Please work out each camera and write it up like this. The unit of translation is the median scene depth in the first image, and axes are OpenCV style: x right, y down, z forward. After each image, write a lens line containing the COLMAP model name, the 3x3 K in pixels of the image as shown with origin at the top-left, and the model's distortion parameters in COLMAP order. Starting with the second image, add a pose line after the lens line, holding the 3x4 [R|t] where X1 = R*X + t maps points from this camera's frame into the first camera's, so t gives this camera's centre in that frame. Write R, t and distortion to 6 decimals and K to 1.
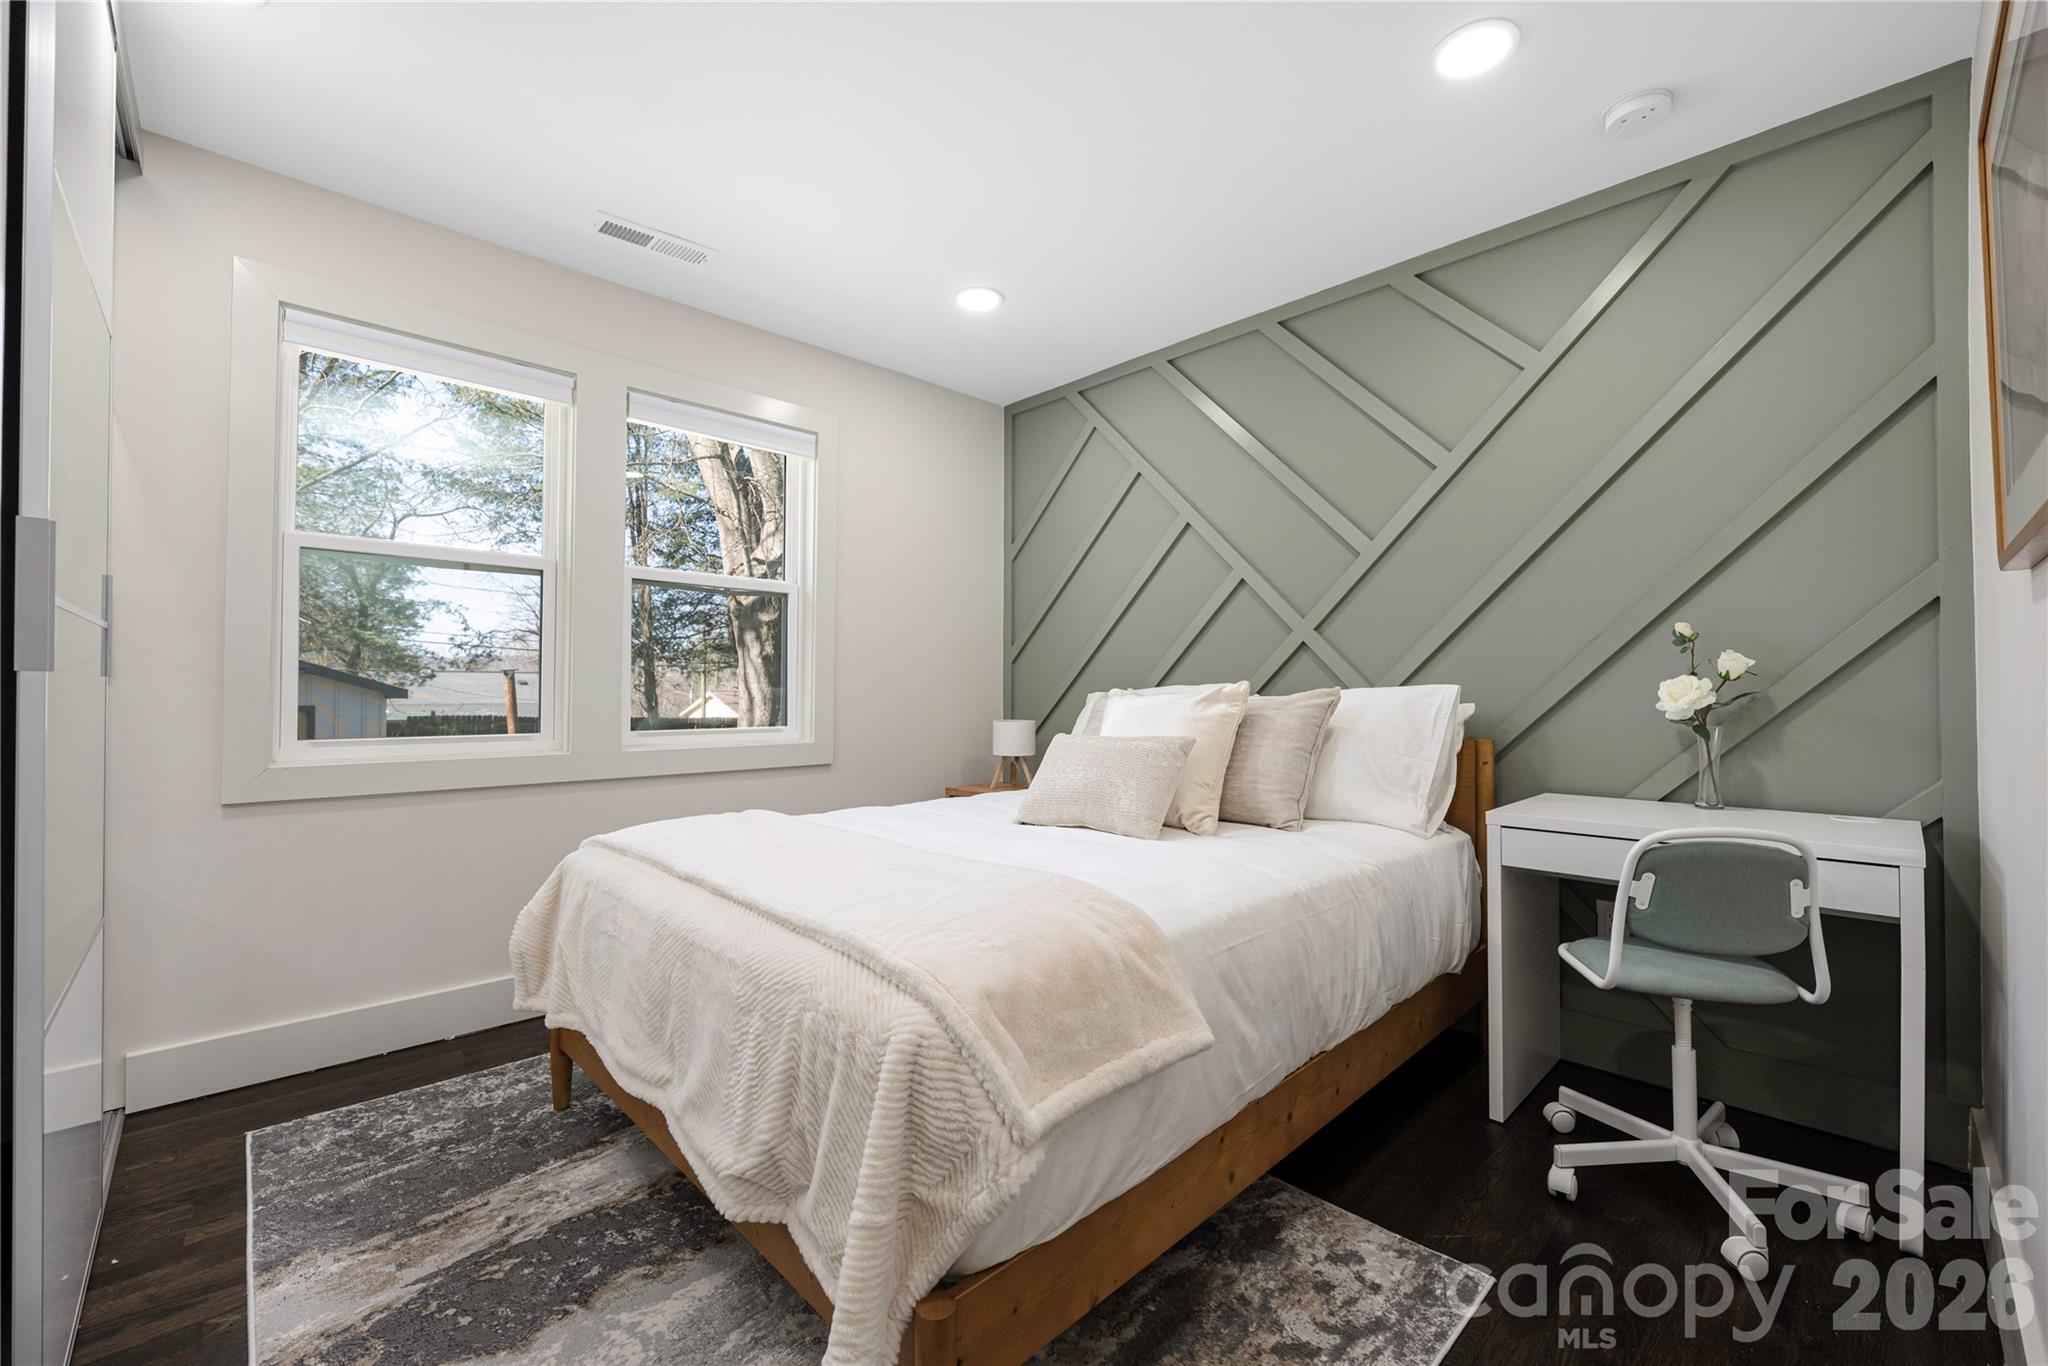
lens RADIAL K [[830.7, 0, 1030.8], [0, 830.7, 682.9], [0, 0, 1]] dist [-0.000764, -0.000083]
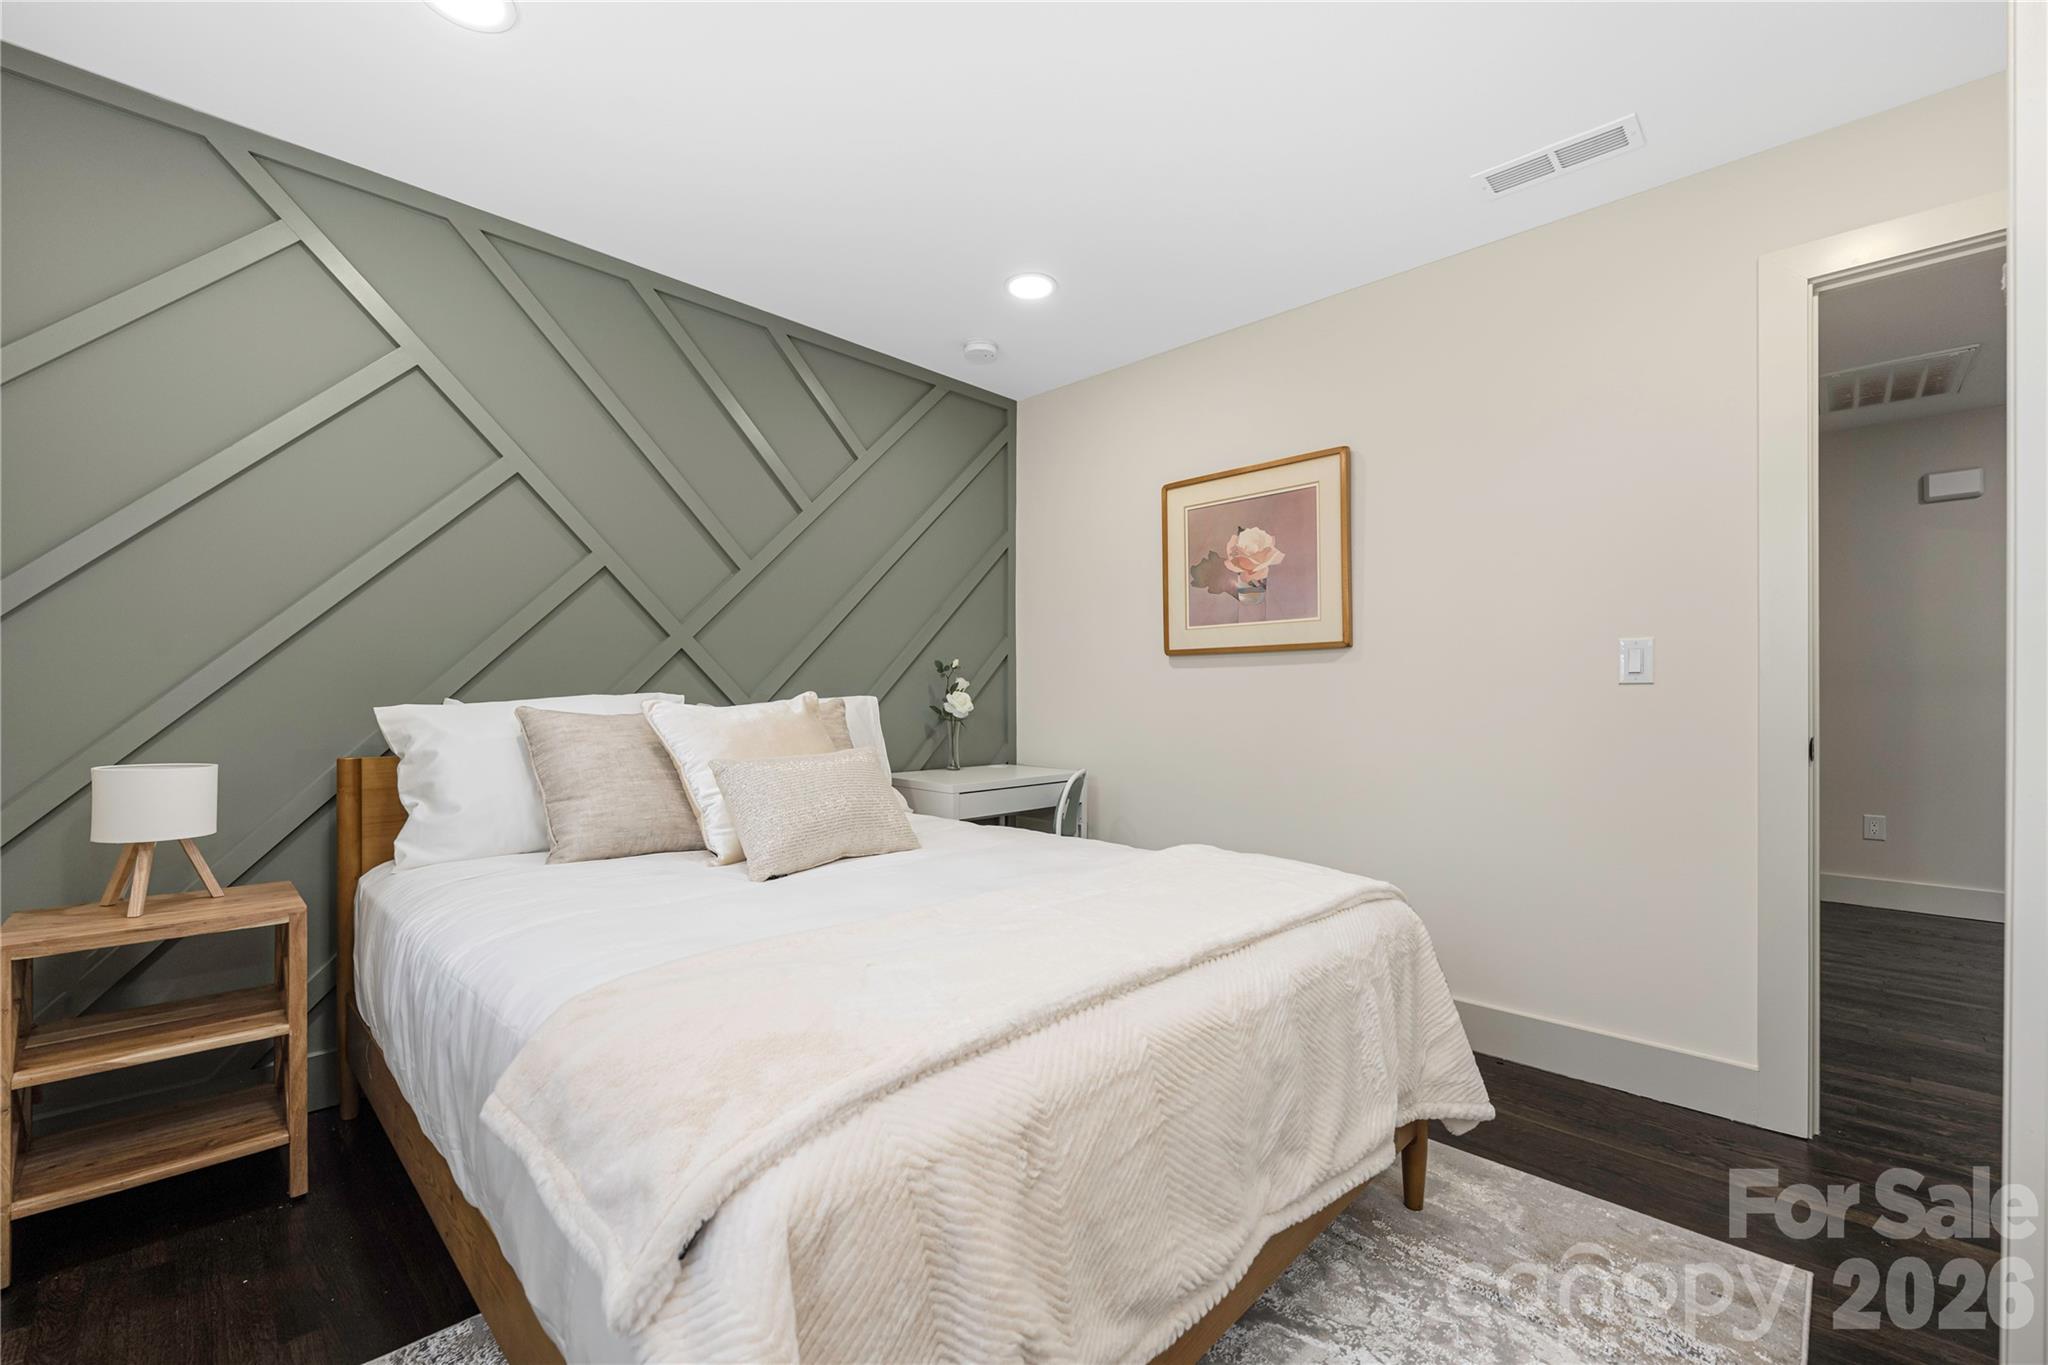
lens RADIAL K [[830.7, 0, 1022.8], [0, 830.7, 695.8], [0, 0, 1]] dist [-0.000764, -0.000083]
pose [[-0.018300, 0.004670, 0.999822, -0.765486], [-0.005510, 0.999973, -0.004772, 0.006711], [-0.999817, -0.005596, -0.018274, 0.788508]]
